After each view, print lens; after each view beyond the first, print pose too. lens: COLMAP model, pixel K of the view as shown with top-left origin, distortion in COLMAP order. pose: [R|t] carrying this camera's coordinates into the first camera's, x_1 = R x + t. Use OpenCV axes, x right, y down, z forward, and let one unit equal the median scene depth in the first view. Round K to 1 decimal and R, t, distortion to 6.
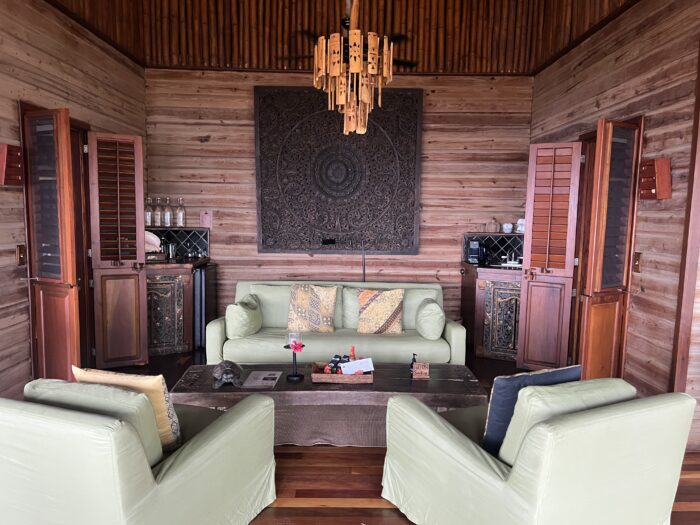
lens RADIAL K [[531.3, 0, 349.9], [0, 531.3, 264.2], [0, 0, 1]] dist [0.029646, -0.008576]
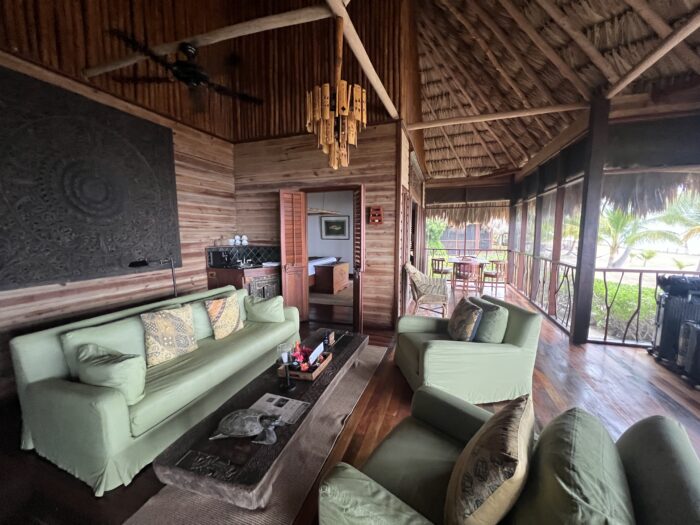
lens RADIAL K [[281.7, 0, 349.0], [0, 281.7, 260.9], [0, 0, 1]] dist [-0.002991, -0.000069]
pose [[0.331430, -0.107492, 0.937336, -0.351238], [0.102508, 0.991710, 0.077482, -0.043316], [-0.937895, 0.070404, 0.339701, 0.430619]]
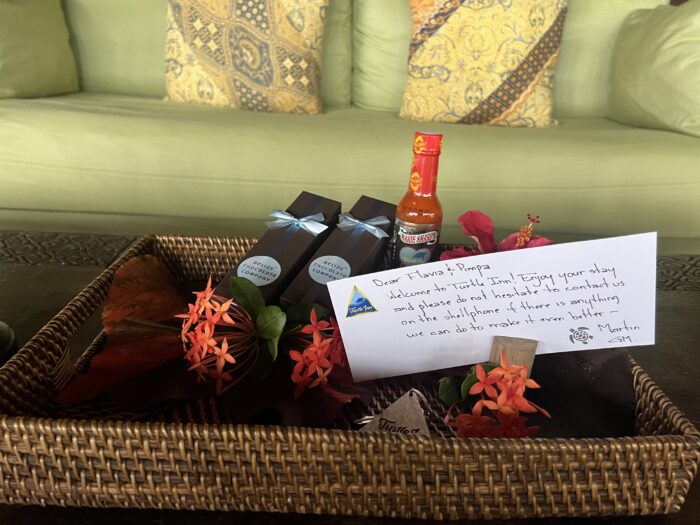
lens RADIAL K [[531.3, 0, 348.8], [0, 531.3, 261.3], [0, 0, 1]] dist [0.029646, -0.008576]
pose [[0.999146, 0.041306, 0.000585, -0.009056], [-0.039644, 0.954768, 0.294696, 0.096542], [0.011615, -0.294468, 0.955591, 0.568201]]
